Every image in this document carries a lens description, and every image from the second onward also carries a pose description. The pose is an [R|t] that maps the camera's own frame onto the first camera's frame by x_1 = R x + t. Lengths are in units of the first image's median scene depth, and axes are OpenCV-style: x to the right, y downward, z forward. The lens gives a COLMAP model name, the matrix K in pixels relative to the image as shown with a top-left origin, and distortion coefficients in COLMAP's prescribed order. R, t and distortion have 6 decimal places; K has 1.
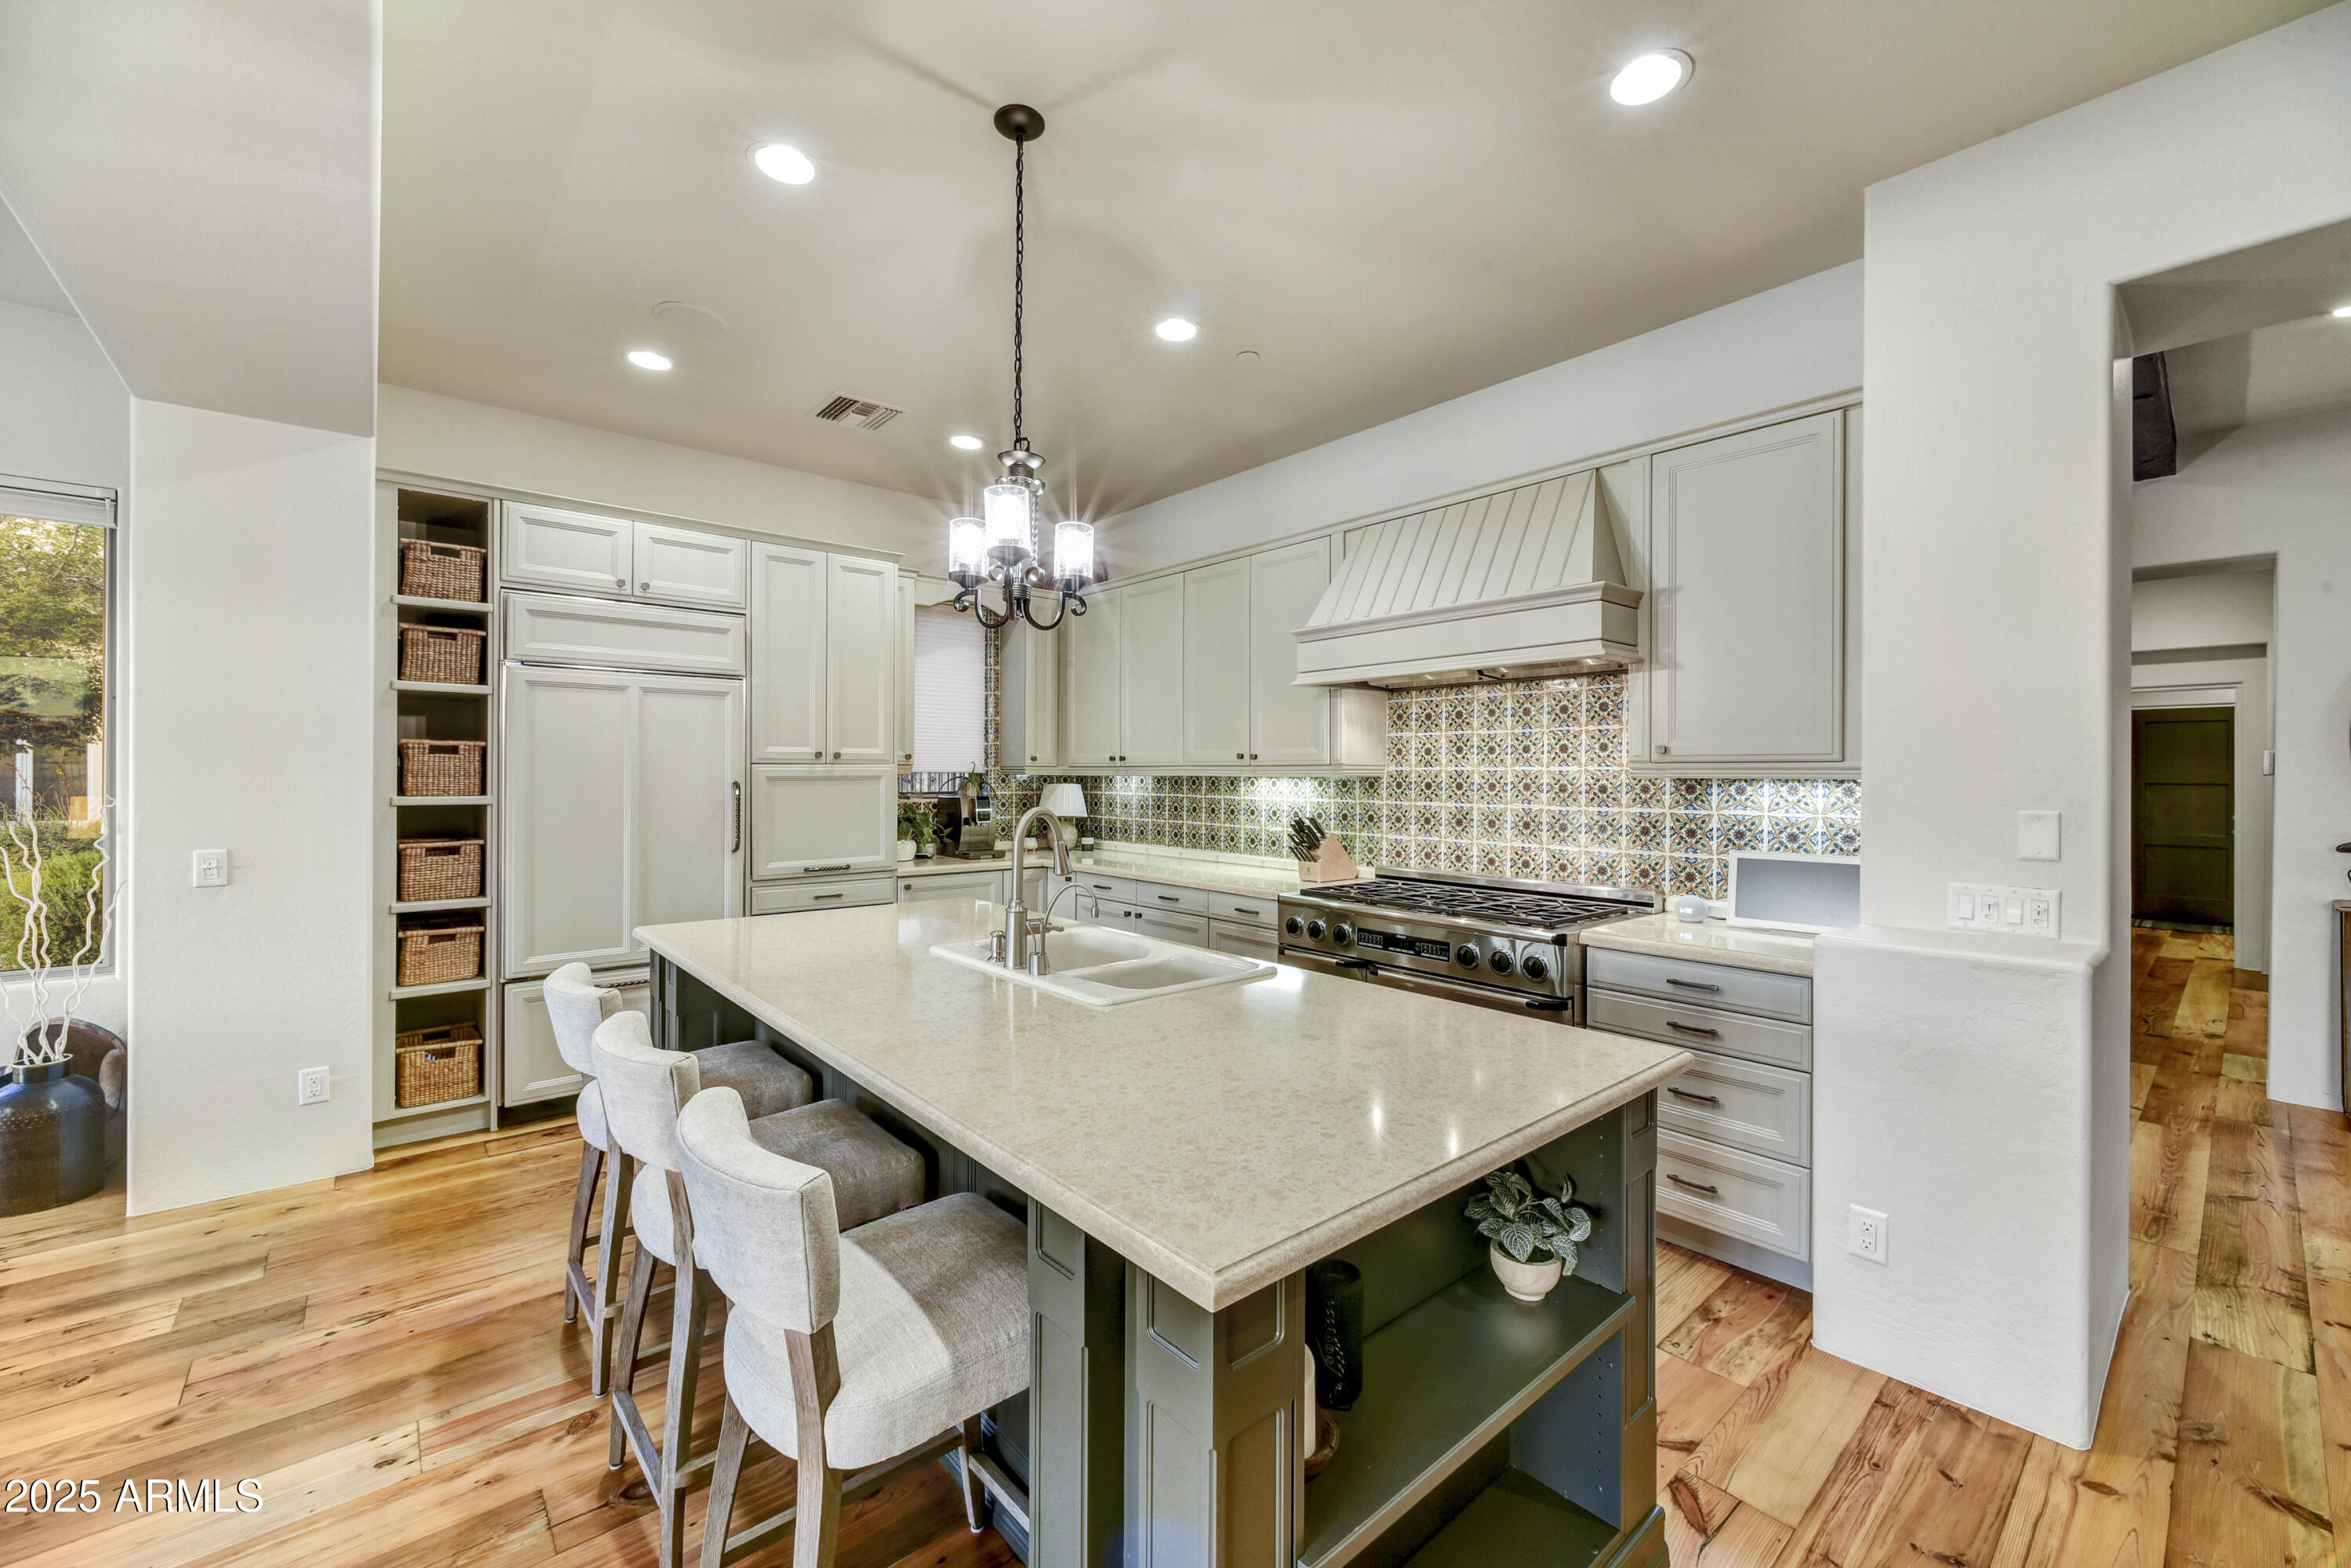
lens RADIAL K [[931.5, 0, 1174.5], [0, 931.5, 773.6], [0, 0, 1]] dist [0.000818, -0.000342]
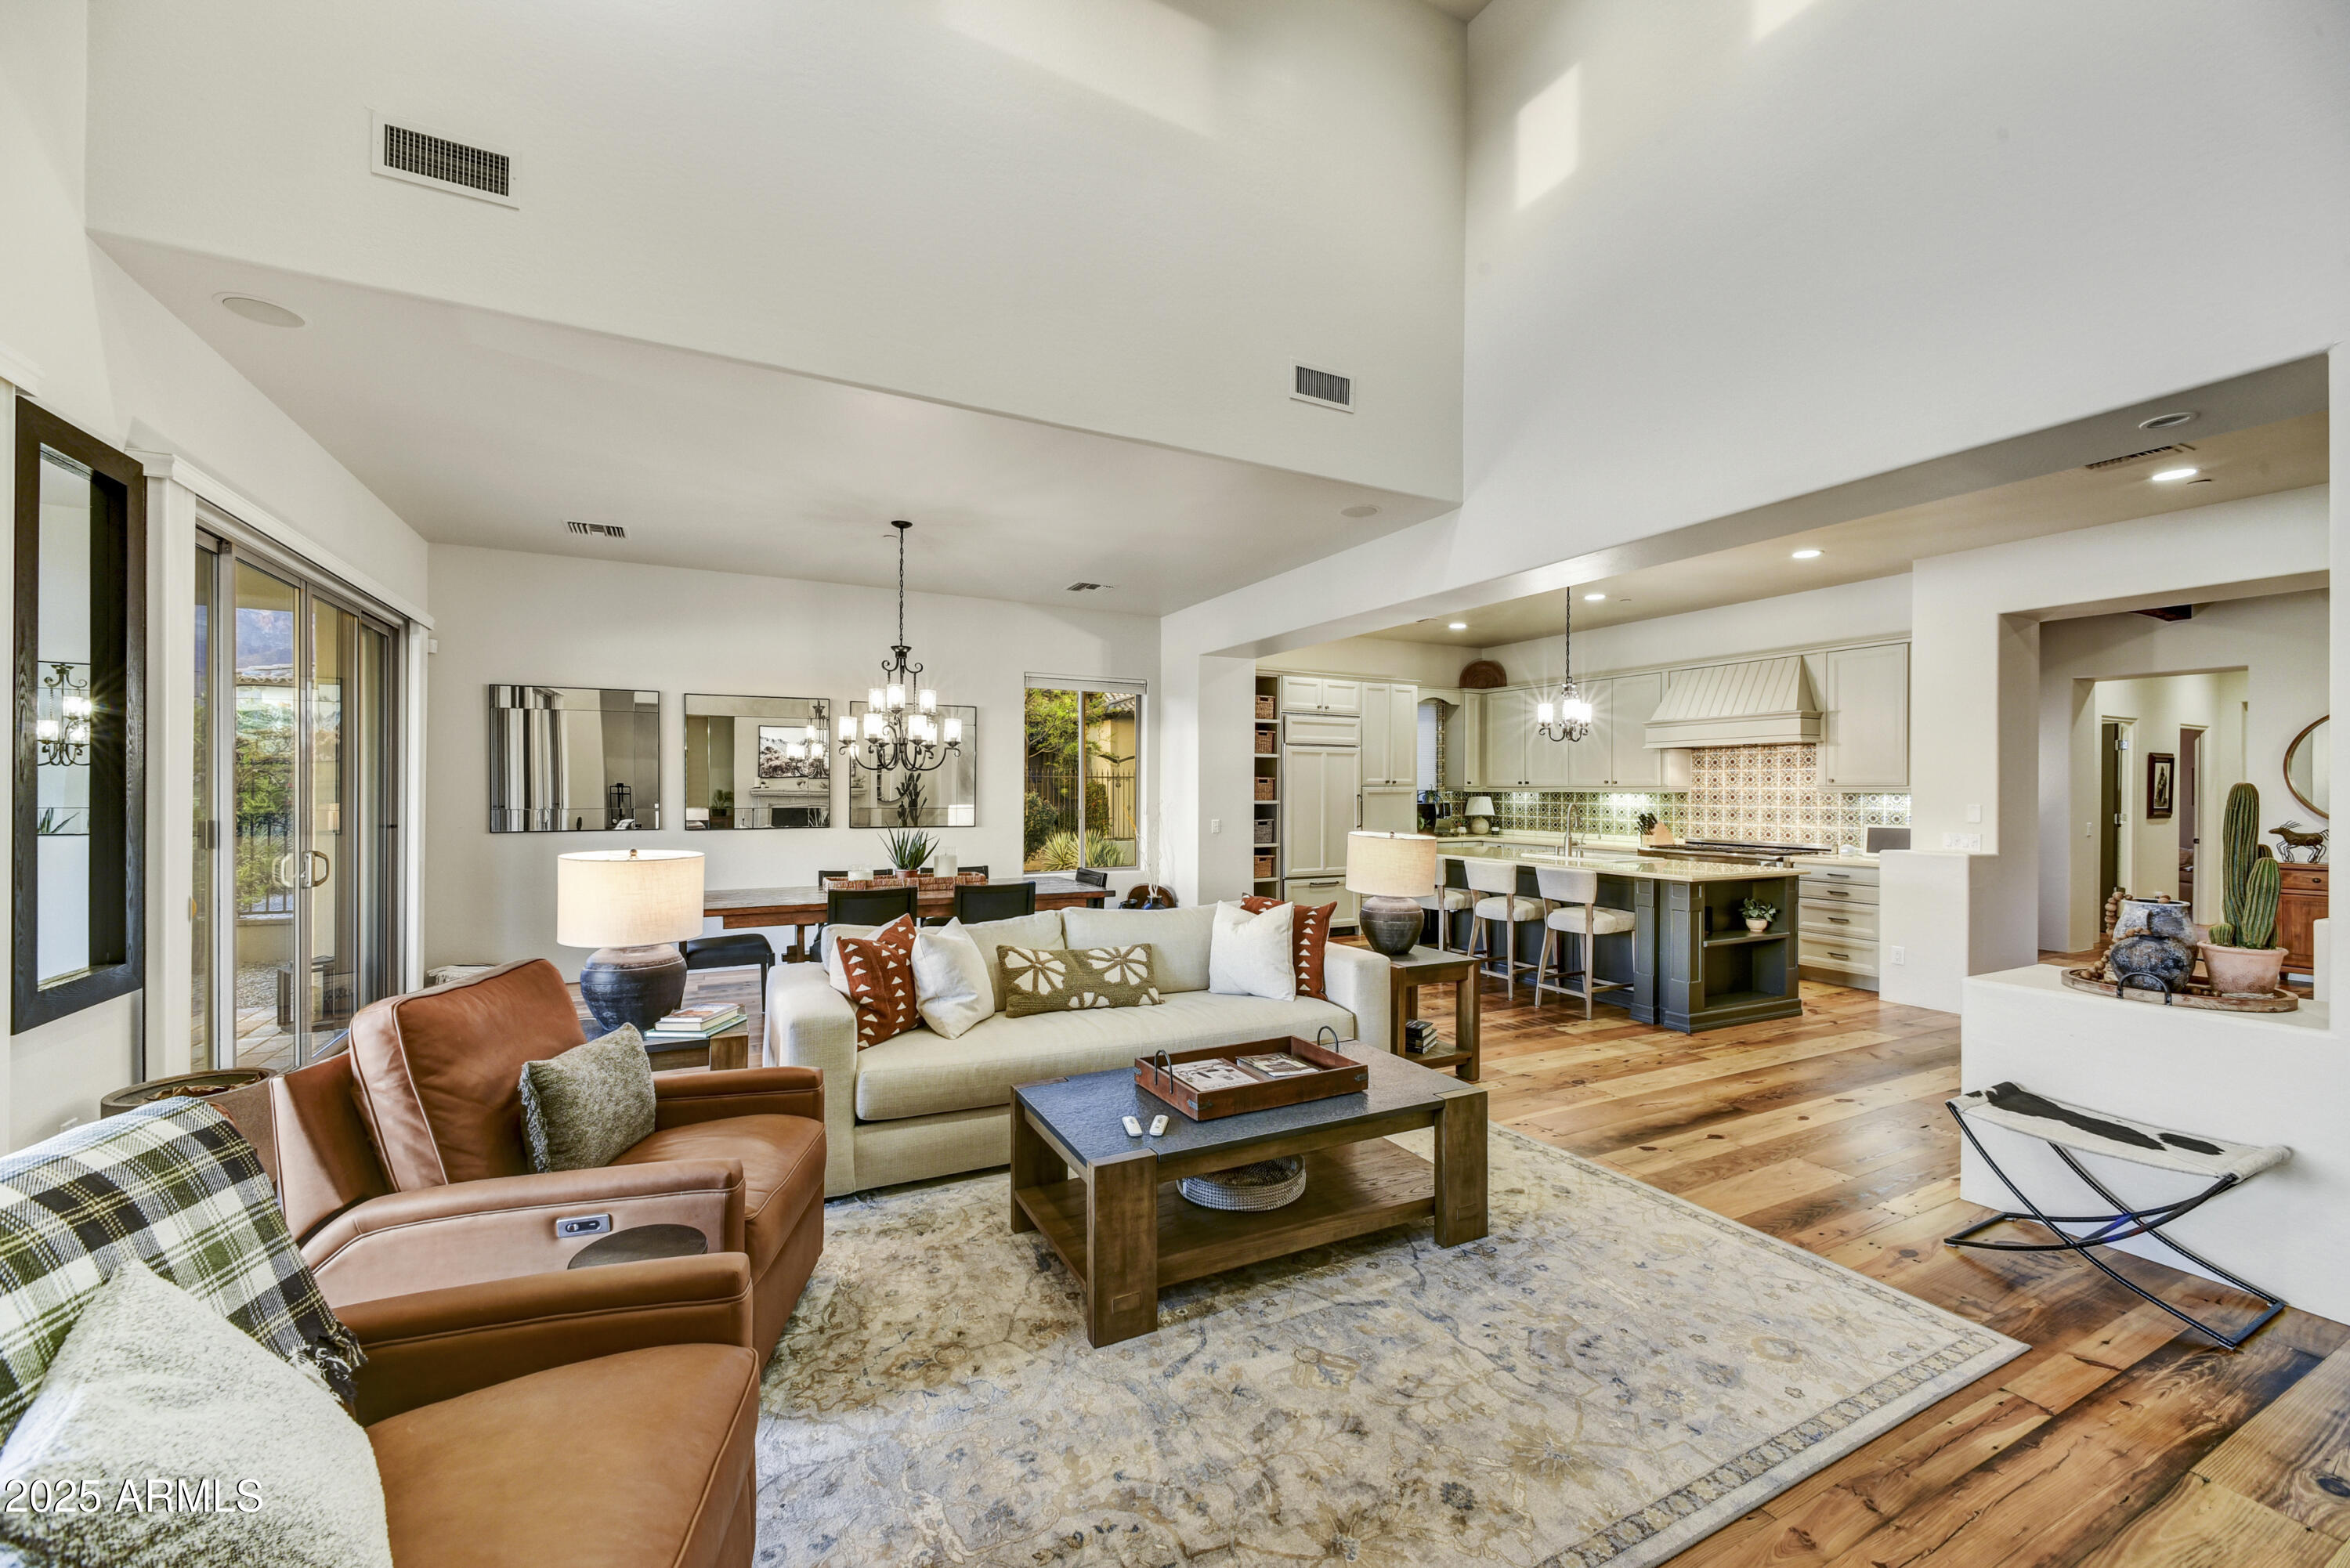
lens RADIAL K [[931.0, 0, 1171.2], [0, 931.0, 790.7], [0, 0, 1]] dist [0.000818, -0.000342]
pose [[0.971802, -0.001070, -0.235795, -0.399657], [0.001211, 0.999999, 0.000452, -0.002701], [0.235794, -0.000725, 0.971803, -1.245174]]
